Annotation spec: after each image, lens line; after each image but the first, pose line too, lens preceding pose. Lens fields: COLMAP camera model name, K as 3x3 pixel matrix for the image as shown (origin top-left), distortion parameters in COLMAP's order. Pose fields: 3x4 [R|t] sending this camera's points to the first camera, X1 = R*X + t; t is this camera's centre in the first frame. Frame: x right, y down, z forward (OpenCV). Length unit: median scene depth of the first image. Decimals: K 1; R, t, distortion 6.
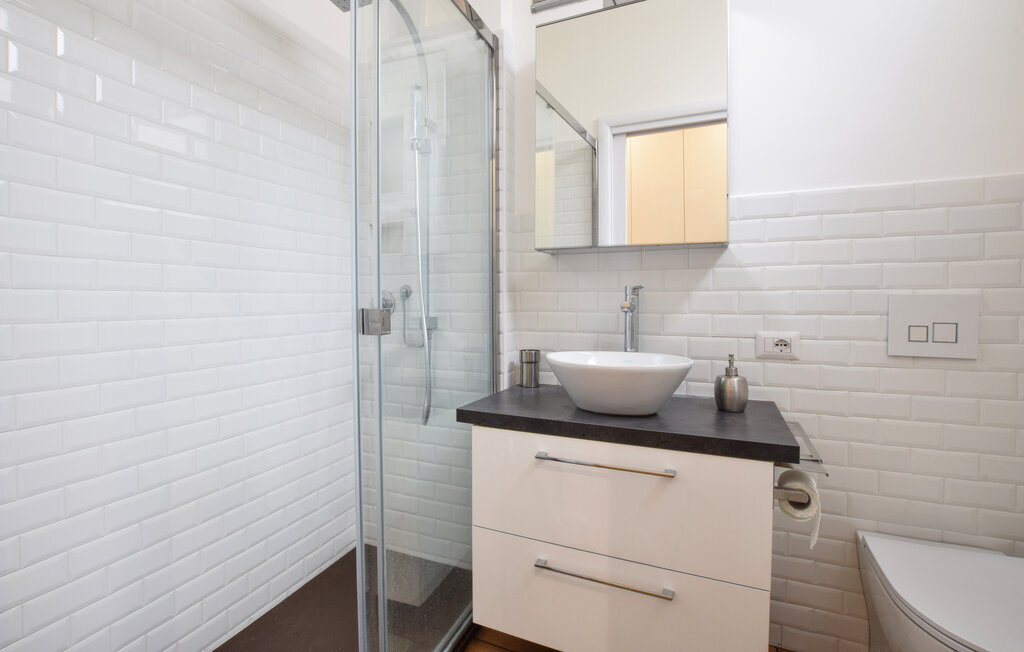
lens RADIAL K [[463.4, 0, 514.4], [0, 463.4, 312.7], [0, 0, 1]] dist [-0.028112, 0.003586]
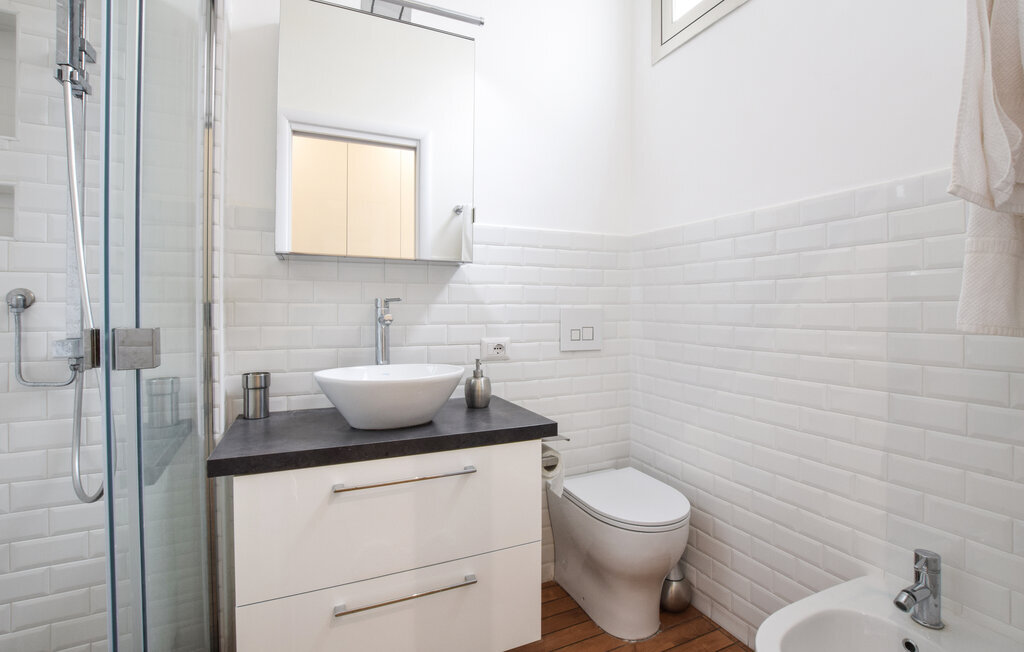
lens RADIAL K [[463.4, 0, 516.6], [0, 463.4, 316.9], [0, 0, 1]] dist [-0.028112, 0.003586]
pose [[0.662264, -0.009365, 0.749212, -0.317587], [0.019776, 0.999792, -0.004985, -0.007456], [-0.749009, 0.018118, 0.662312, 0.131381]]
